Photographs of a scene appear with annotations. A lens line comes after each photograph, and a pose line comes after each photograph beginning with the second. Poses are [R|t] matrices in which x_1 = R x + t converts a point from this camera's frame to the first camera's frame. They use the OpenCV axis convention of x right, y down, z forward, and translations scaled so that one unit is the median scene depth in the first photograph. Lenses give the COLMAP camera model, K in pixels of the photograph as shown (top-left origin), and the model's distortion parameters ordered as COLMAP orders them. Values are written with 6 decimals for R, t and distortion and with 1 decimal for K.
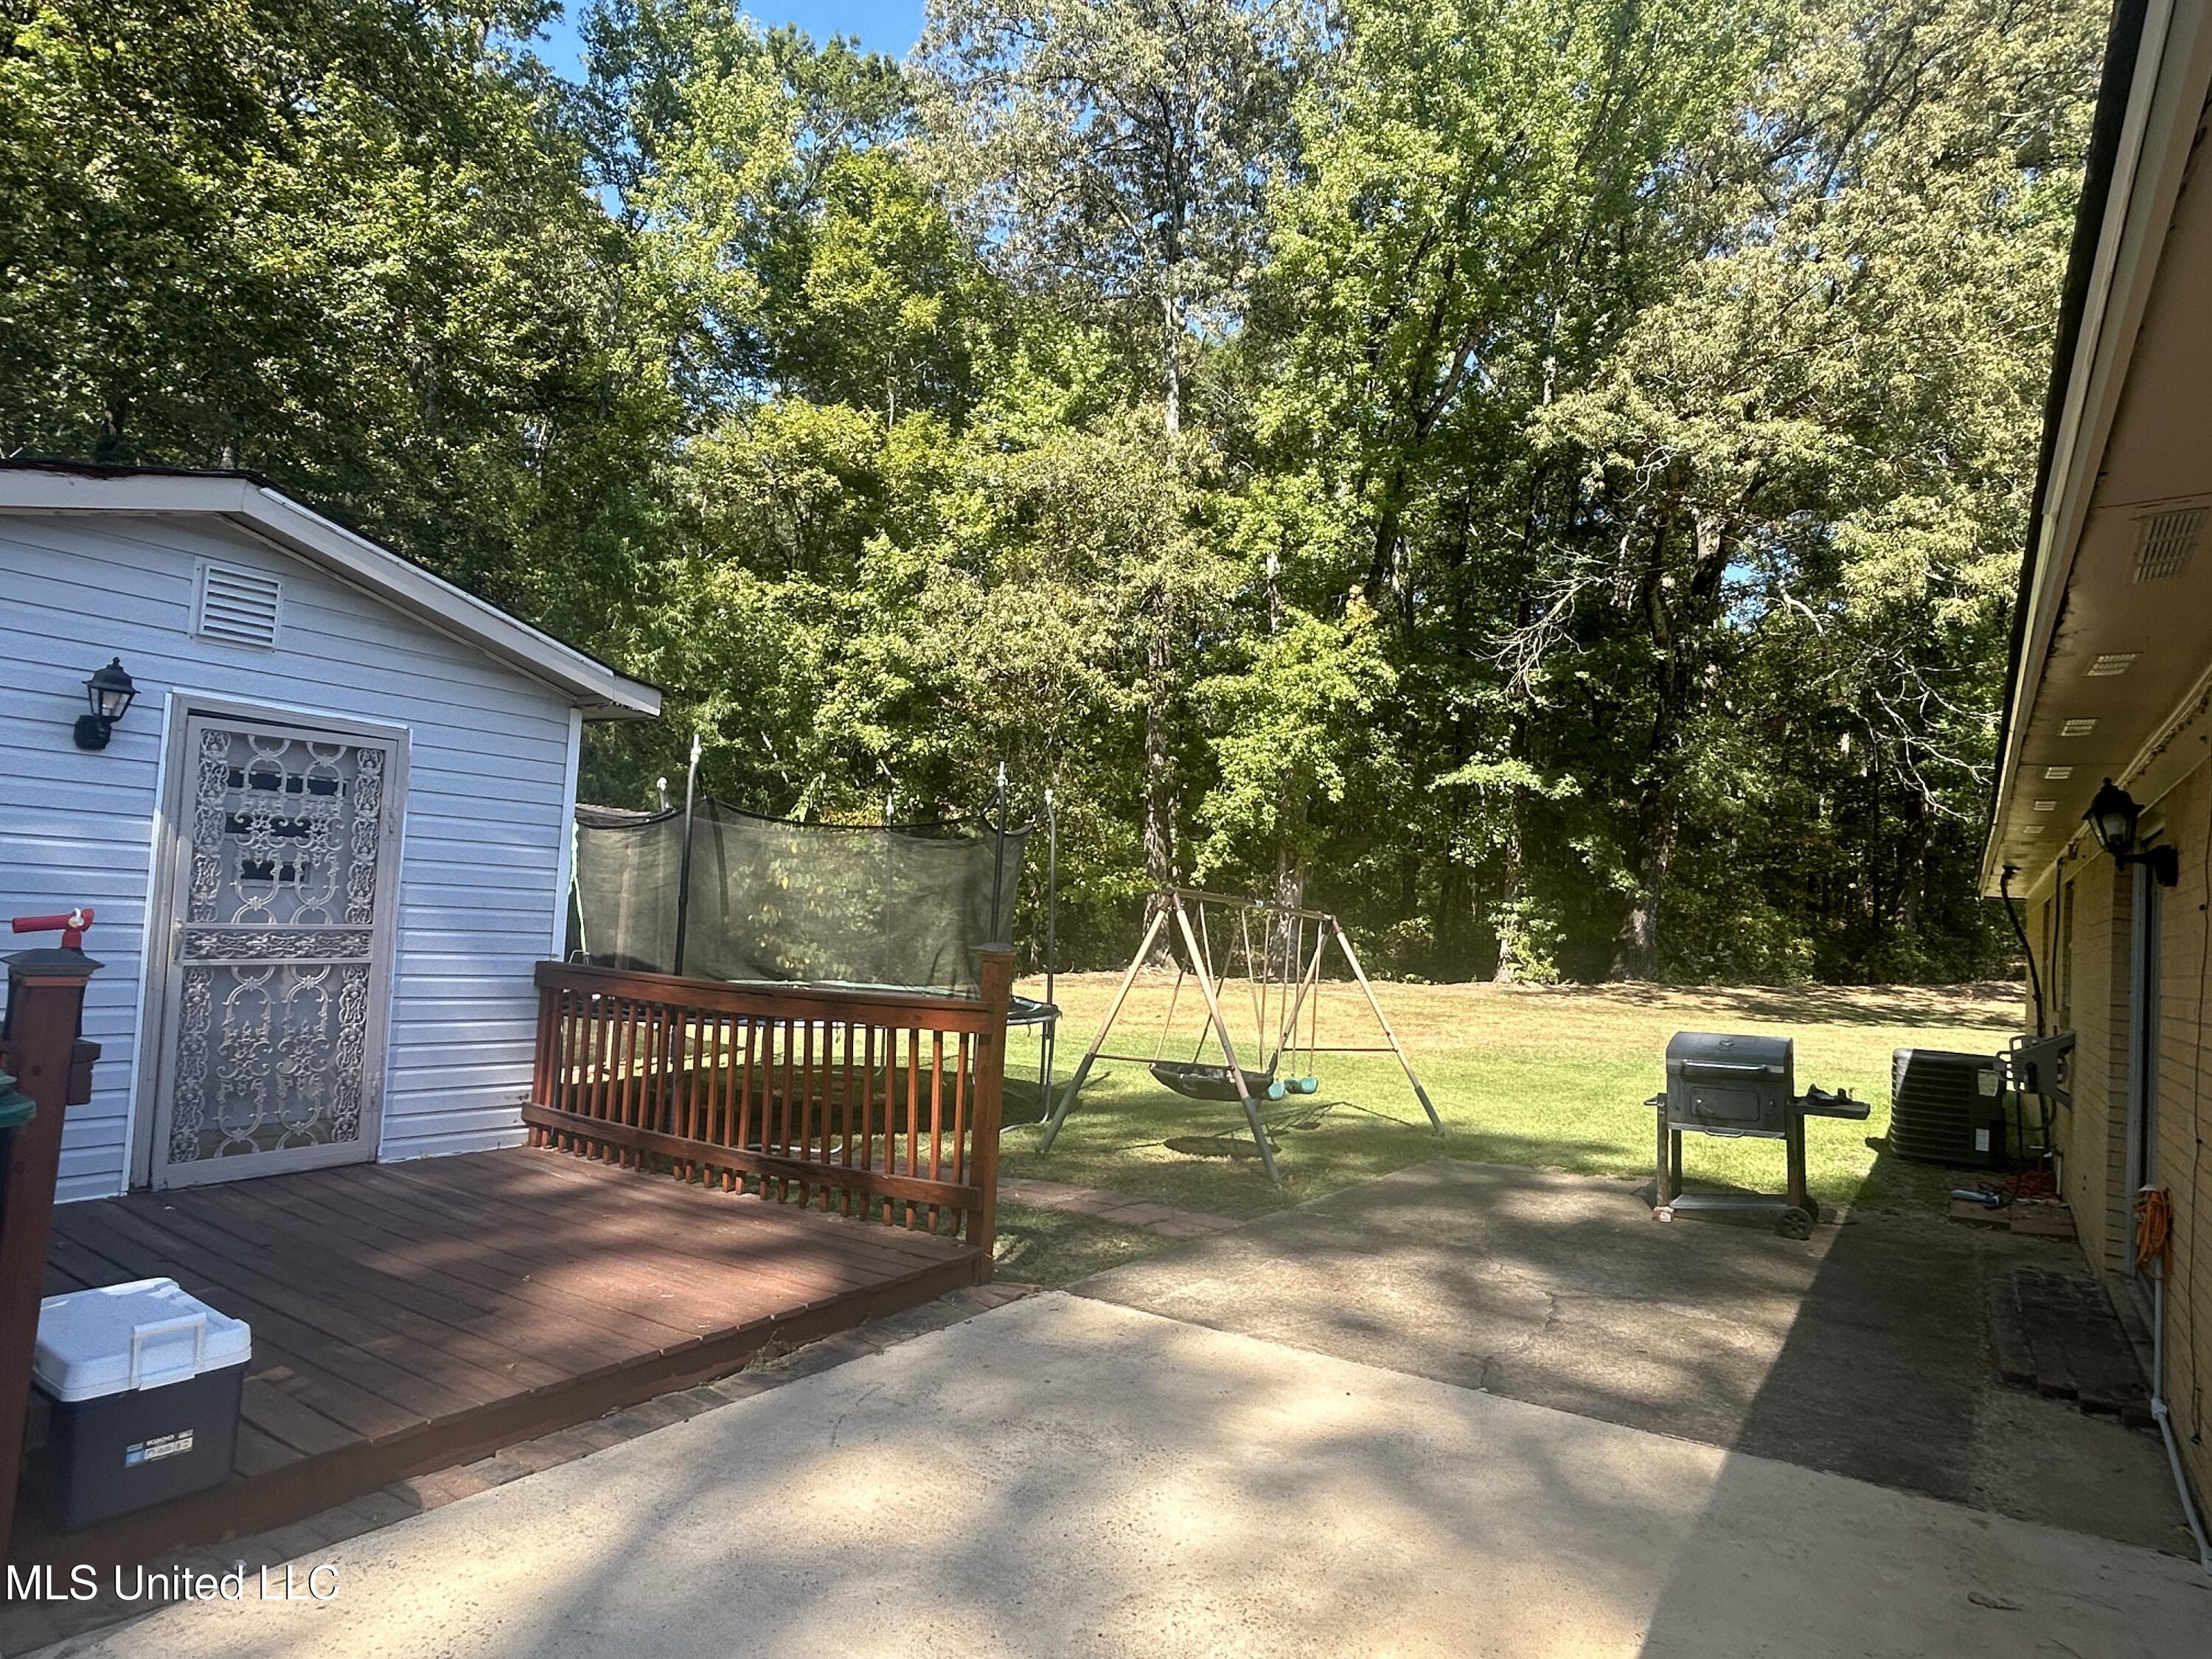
lens RADIAL K [[1311.2, 0, 1105.4], [0, 1311.2, 840.7], [0, 0, 1]] dist [0.008361, 0.005375]
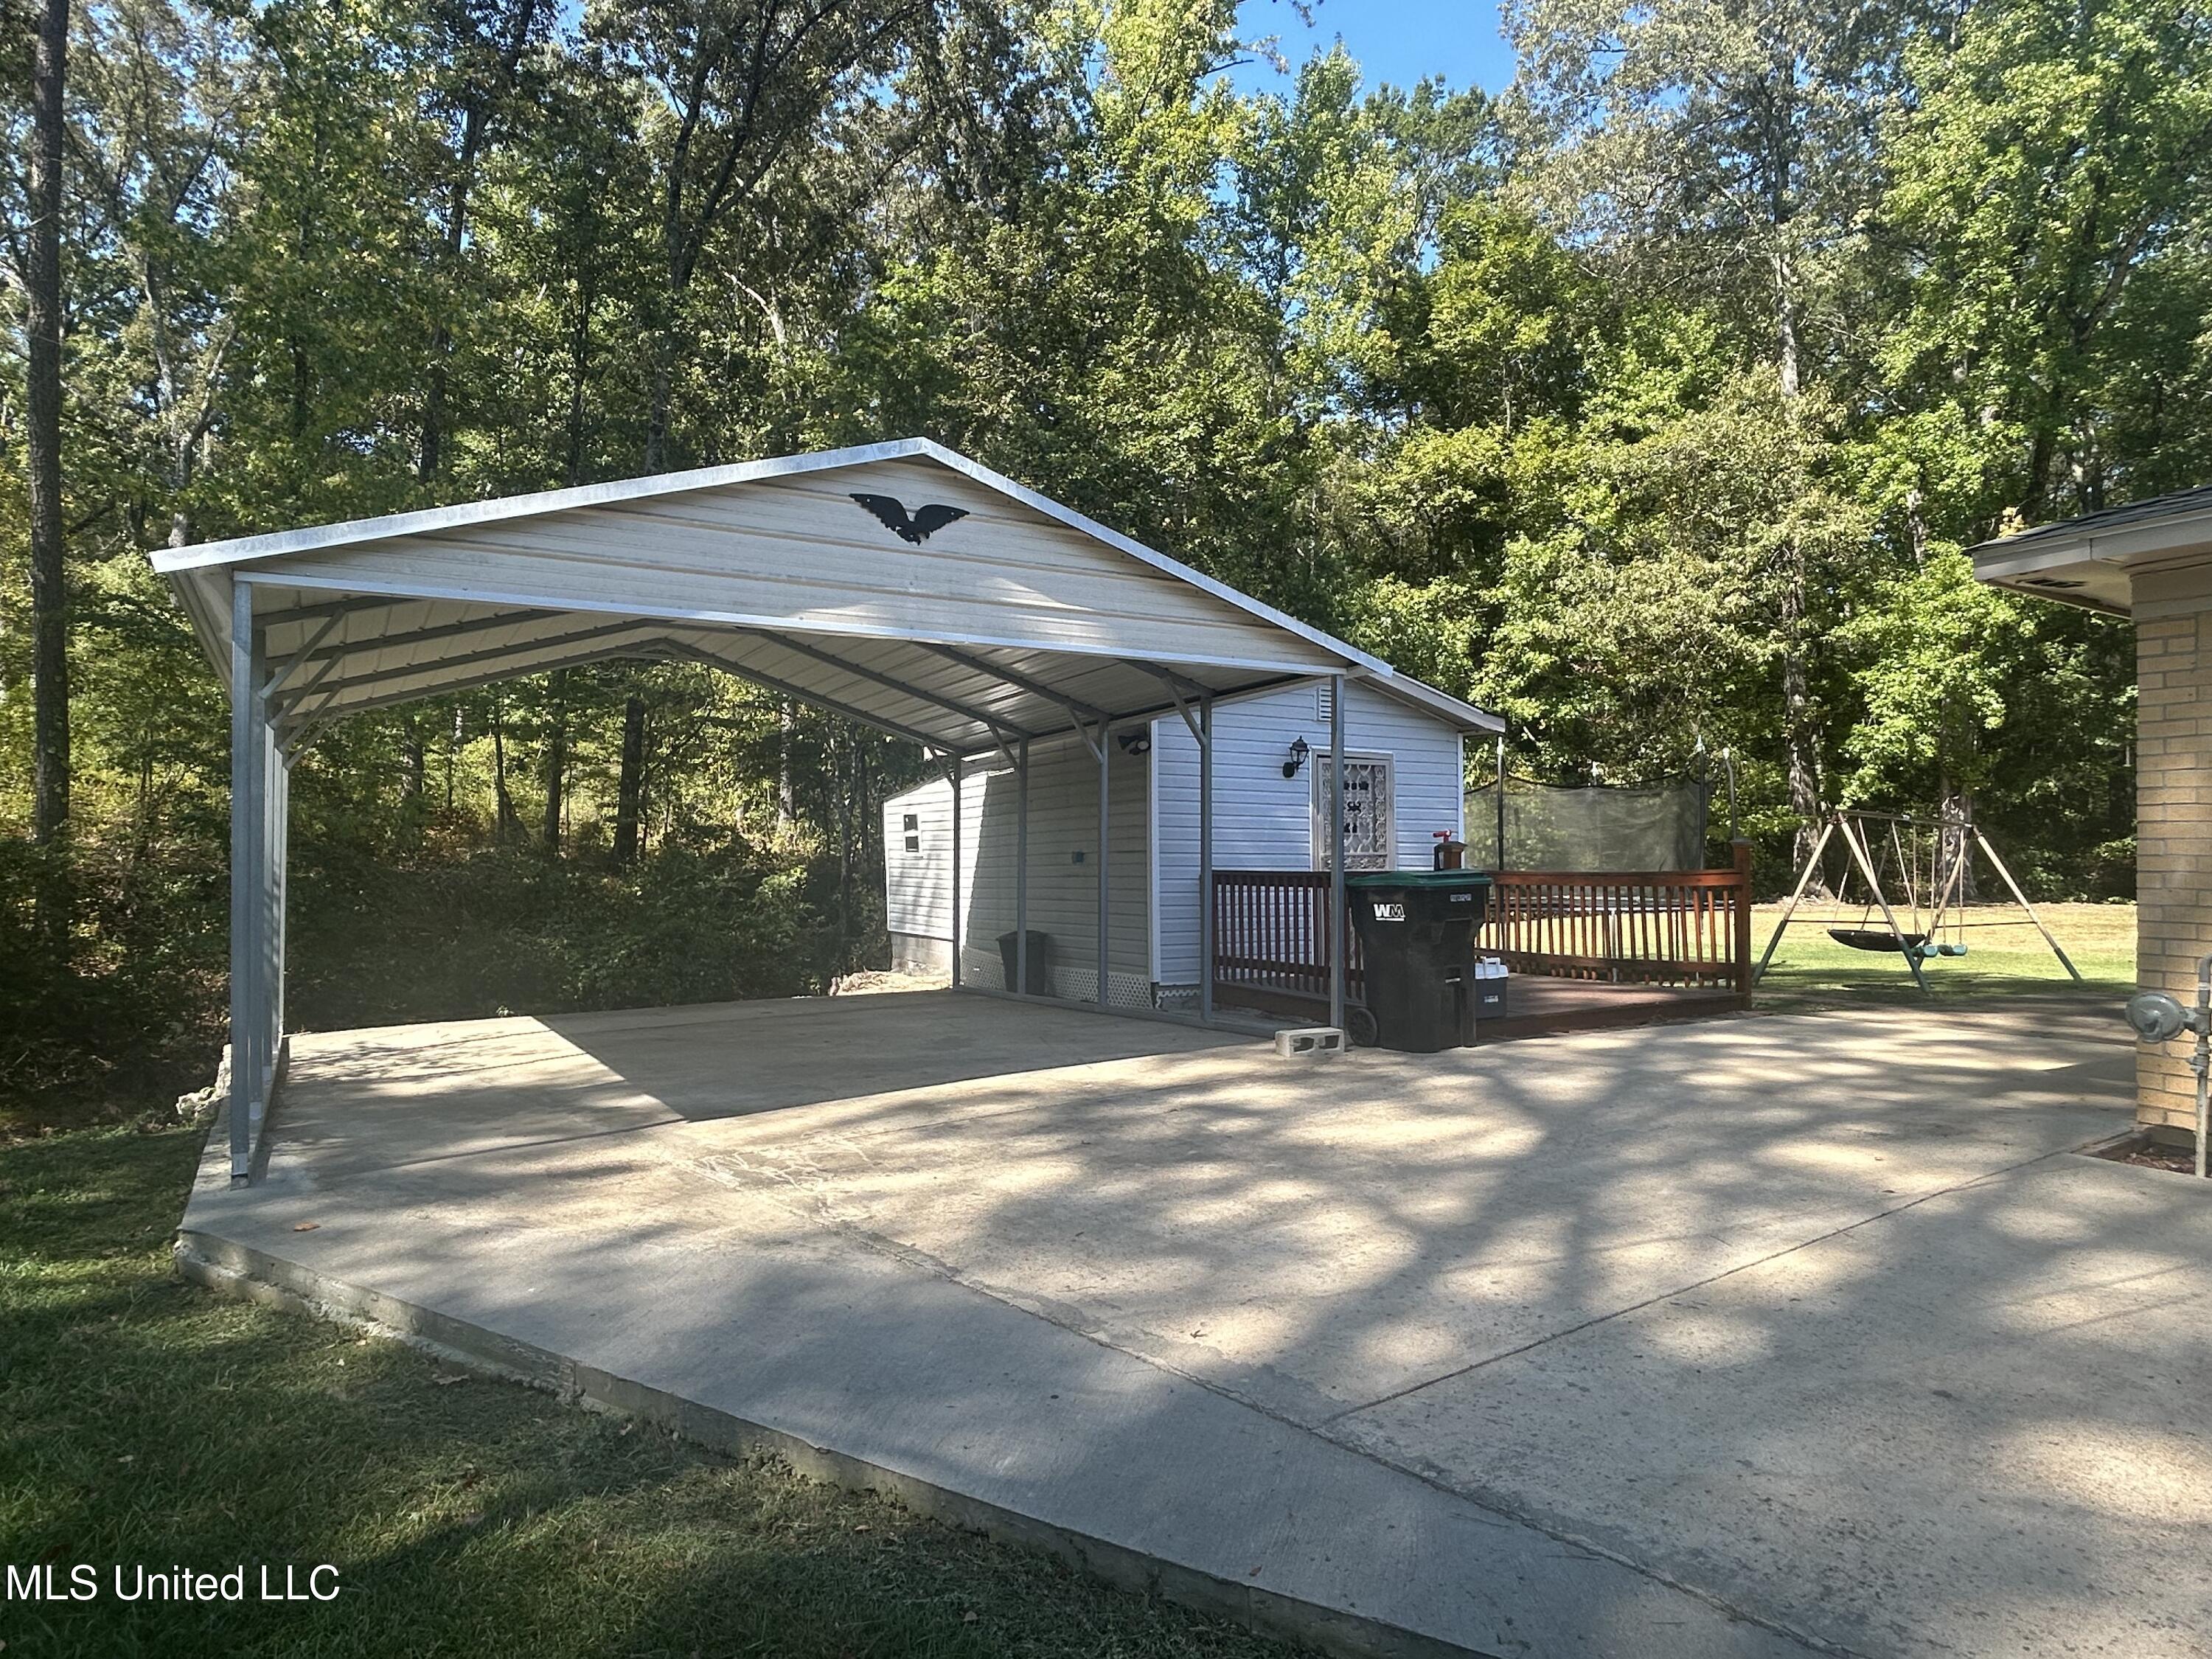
lens RADIAL K [[1311.2, 0, 1111.9], [0, 1311.2, 816.9], [0, 0, 1]] dist [0.008361, 0.005375]
pose [[0.903055, -0.067000, -0.424267, -0.016603], [0.071133, 0.997448, -0.006110, -0.001507], [0.423594, -0.024662, 0.905516, -0.205148]]
